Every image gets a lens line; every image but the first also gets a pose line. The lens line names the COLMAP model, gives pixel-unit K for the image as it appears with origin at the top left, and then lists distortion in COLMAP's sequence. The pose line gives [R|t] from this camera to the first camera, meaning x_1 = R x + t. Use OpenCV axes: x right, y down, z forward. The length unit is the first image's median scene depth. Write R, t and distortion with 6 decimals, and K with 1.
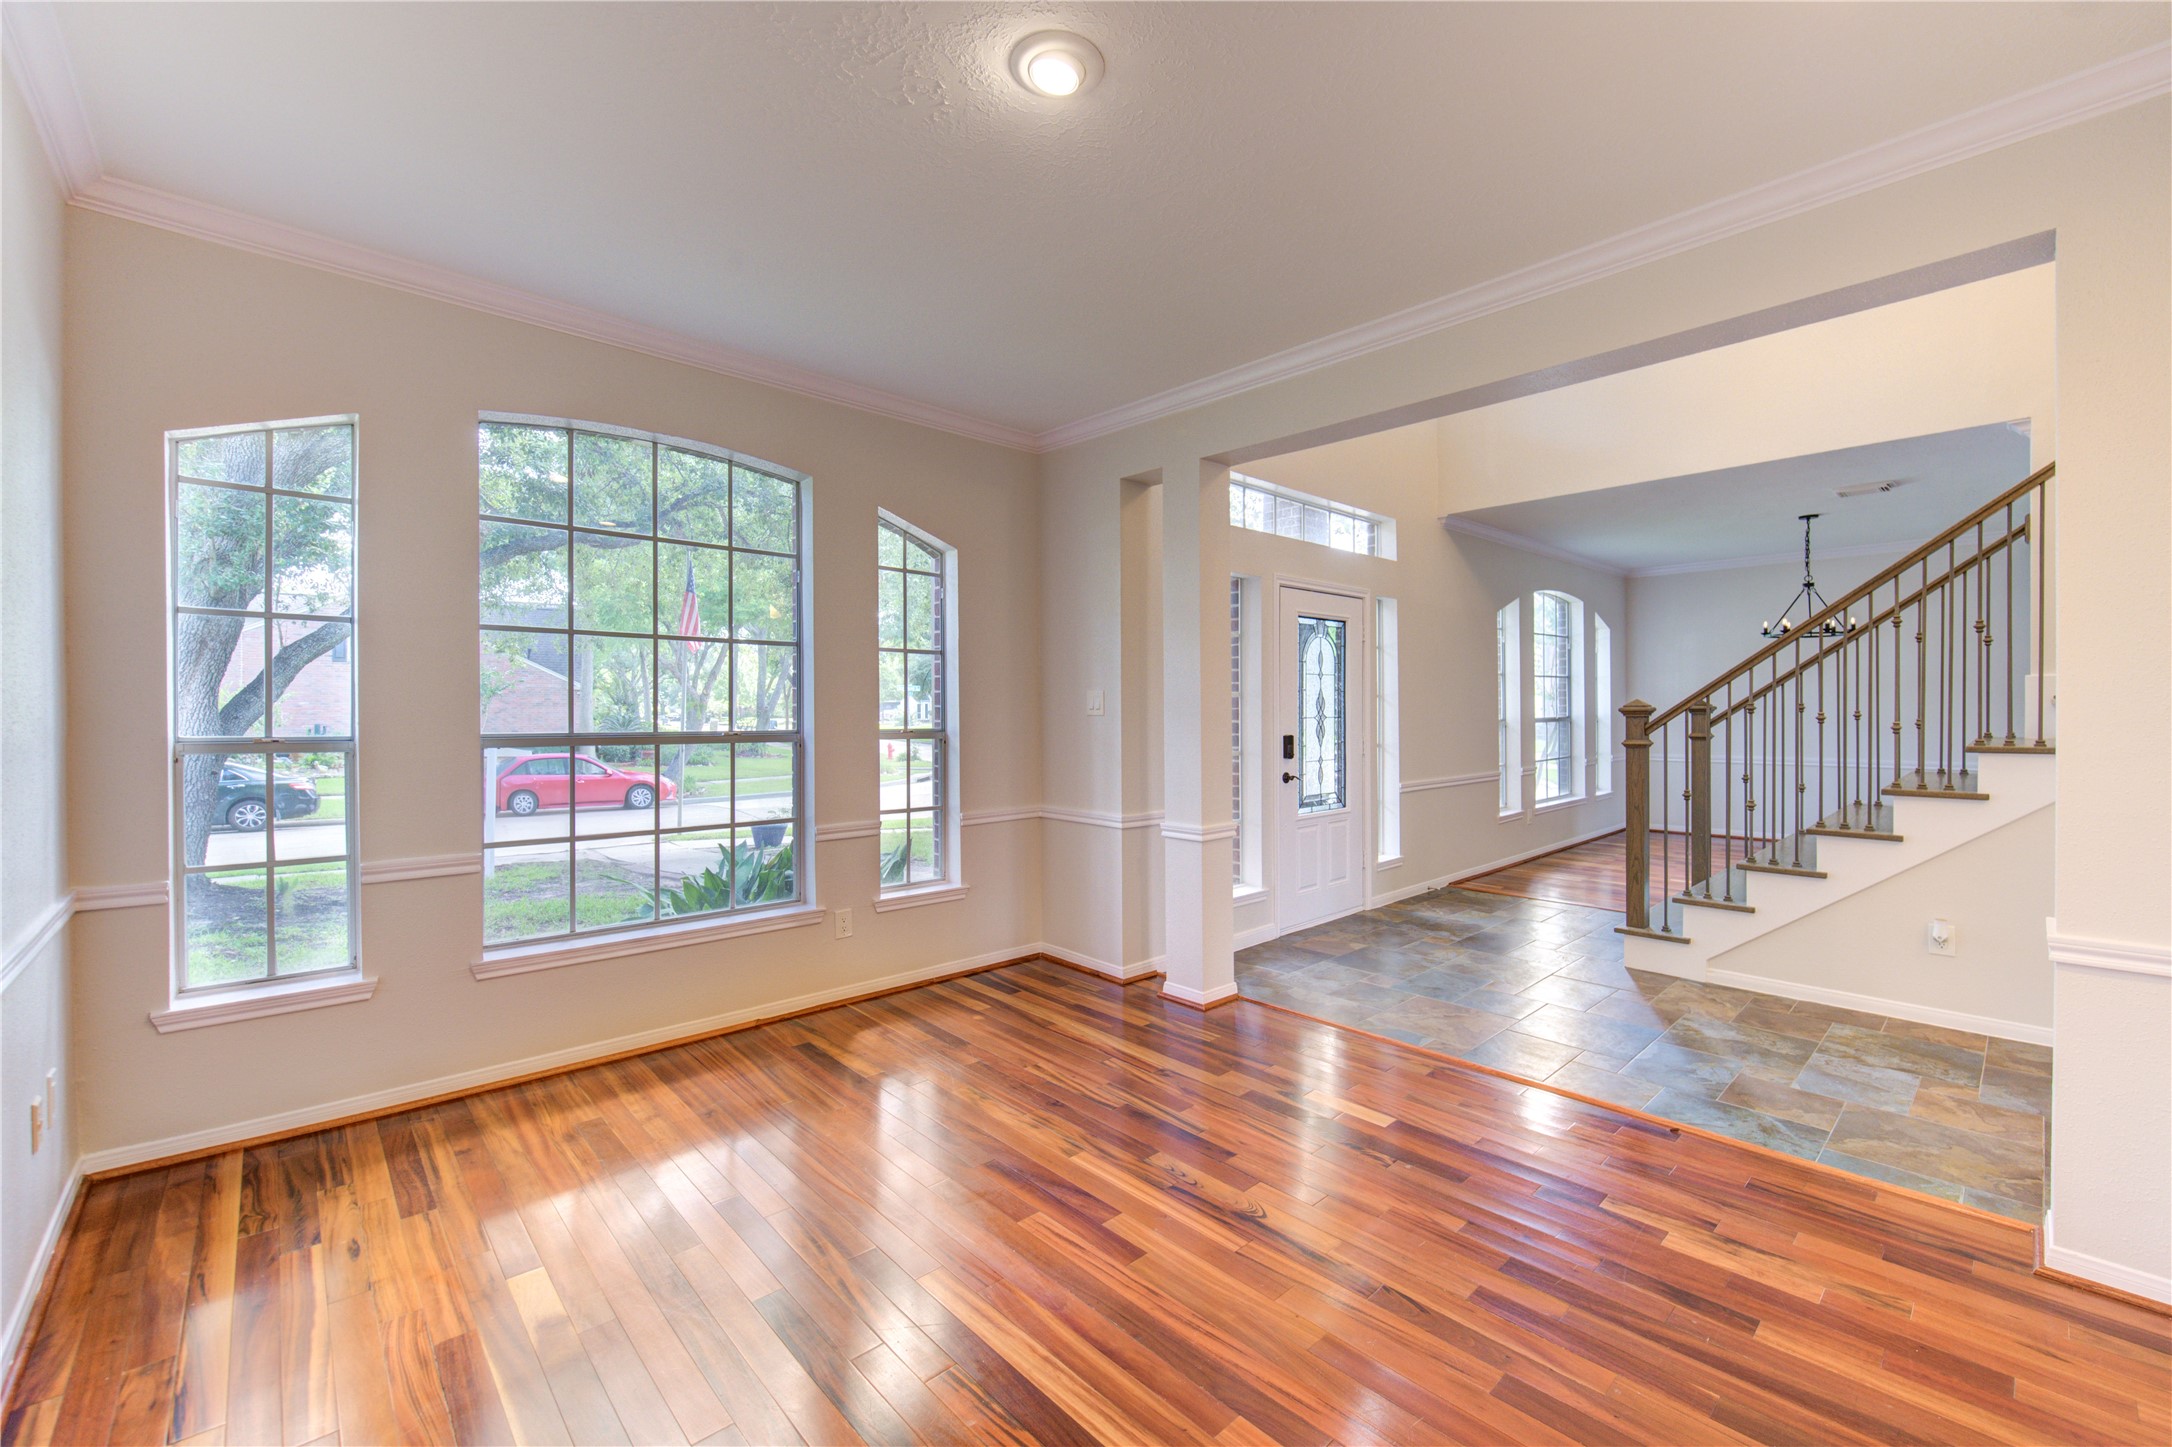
lens RADIAL K [[890.9, 0, 1094.9], [0, 890.9, 719.2], [0, 0, 1]] dist [-0.013905, -0.000194]
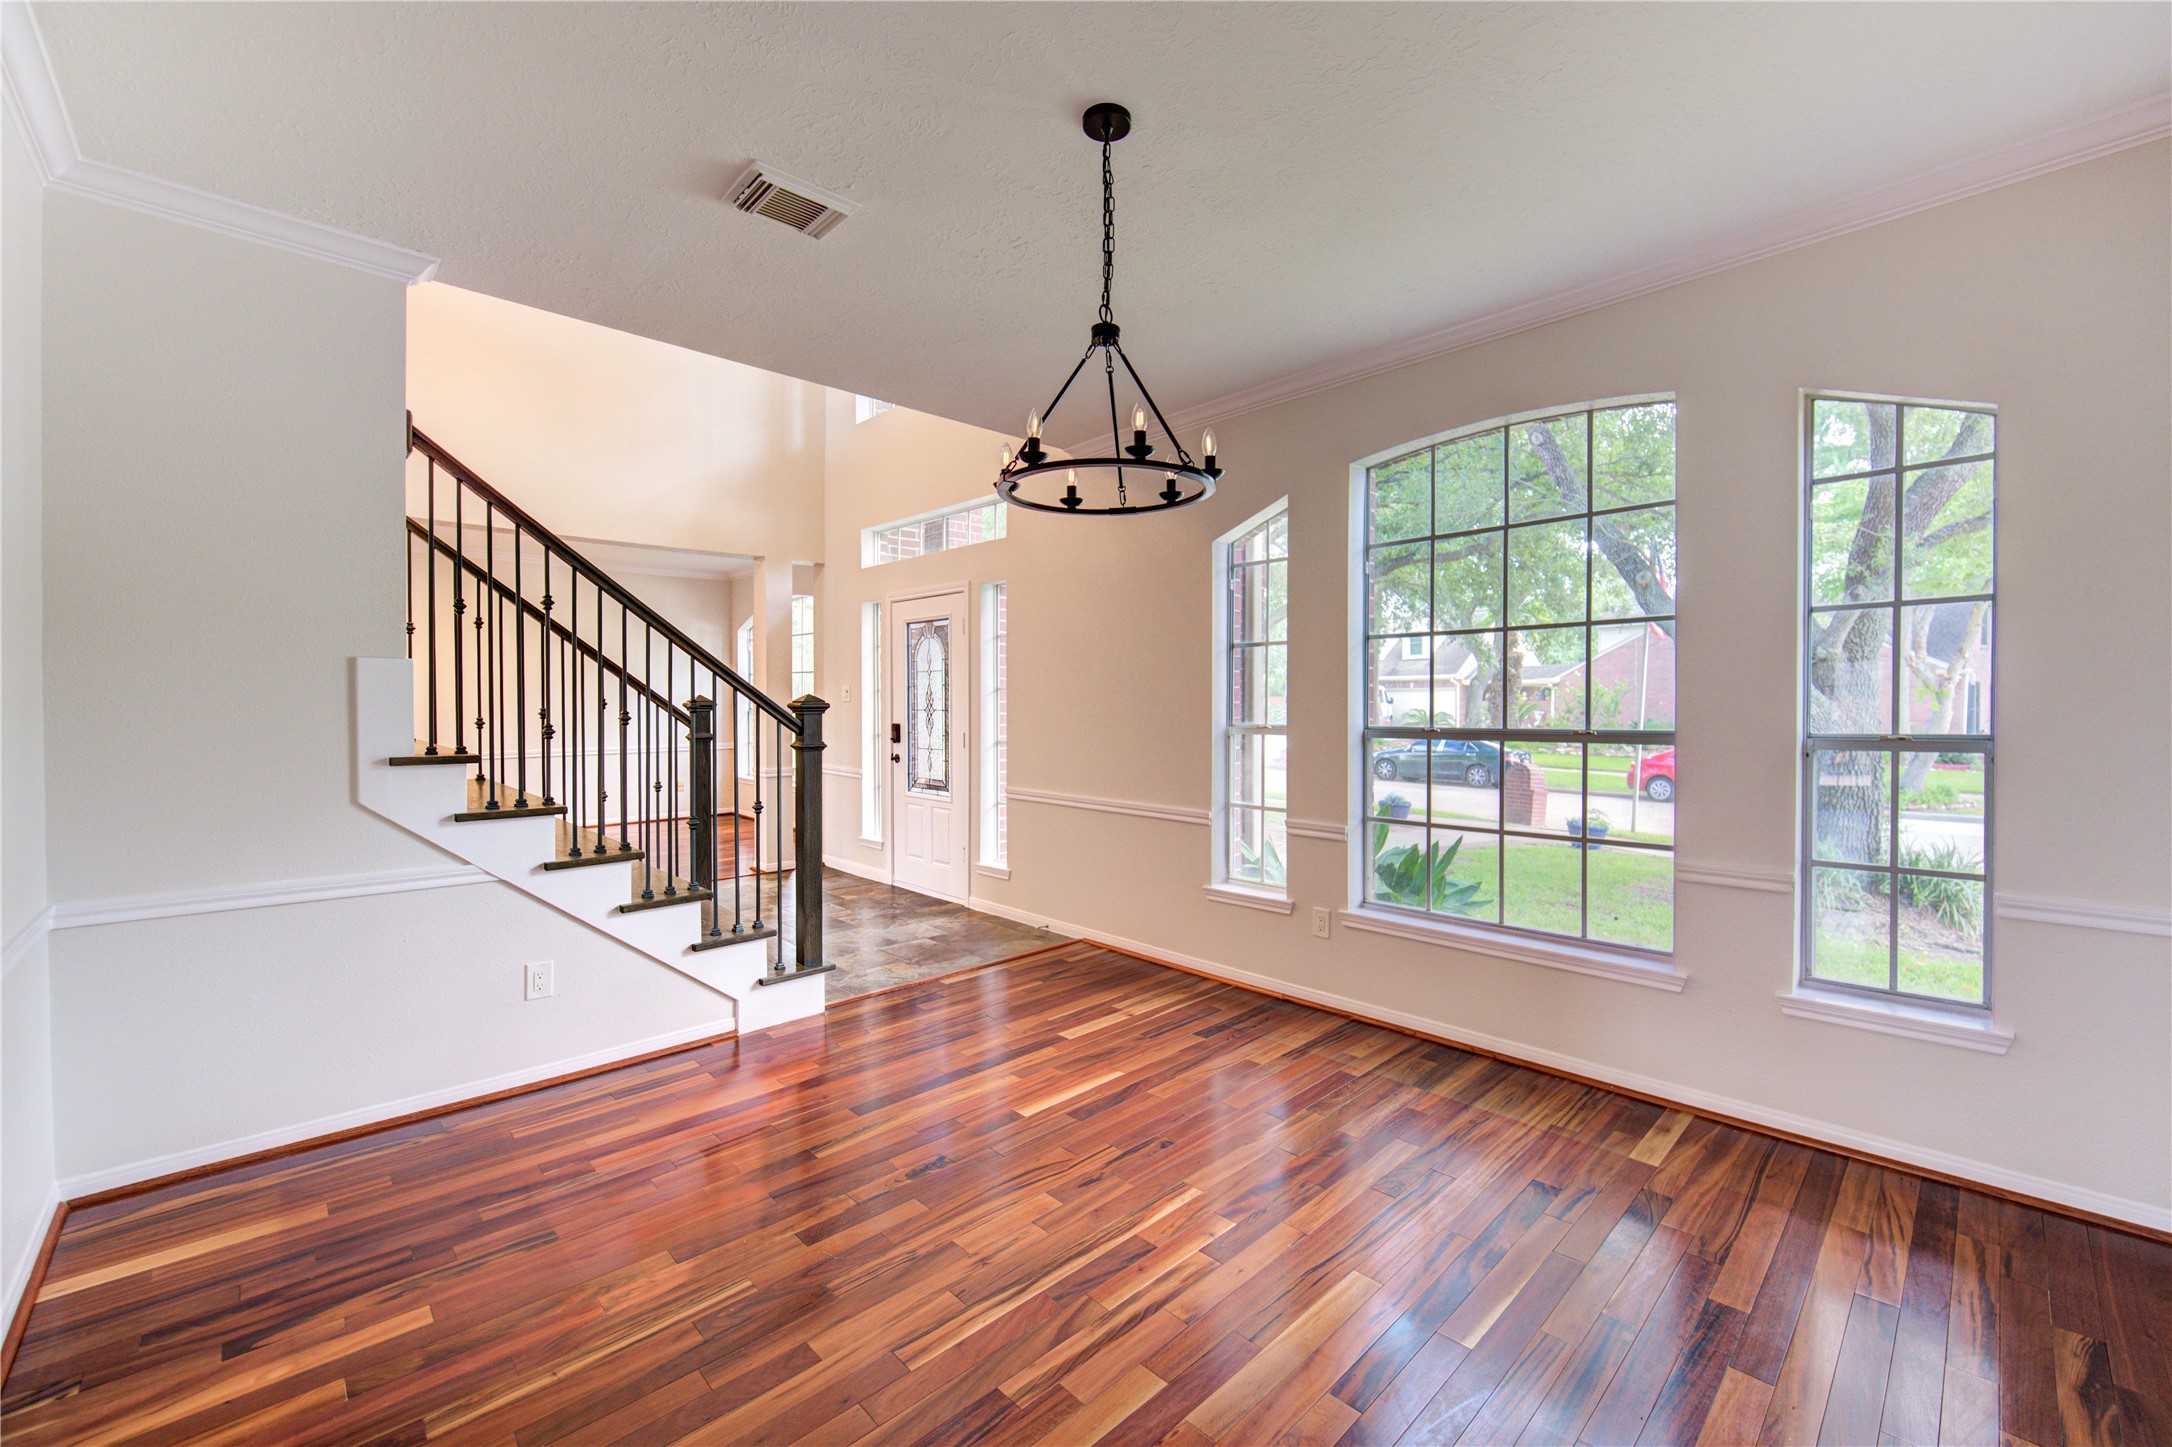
lens RADIAL K [[890.9, 0, 1094.9], [0, 890.9, 719.2], [0, 0, 1]] dist [-0.013905, -0.000194]
pose [[0.023578, 0.016848, -0.999580, 1.366943], [-0.011199, 0.999800, 0.016587, -0.011310], [0.999659, 0.010804, 0.023762, 1.177858]]
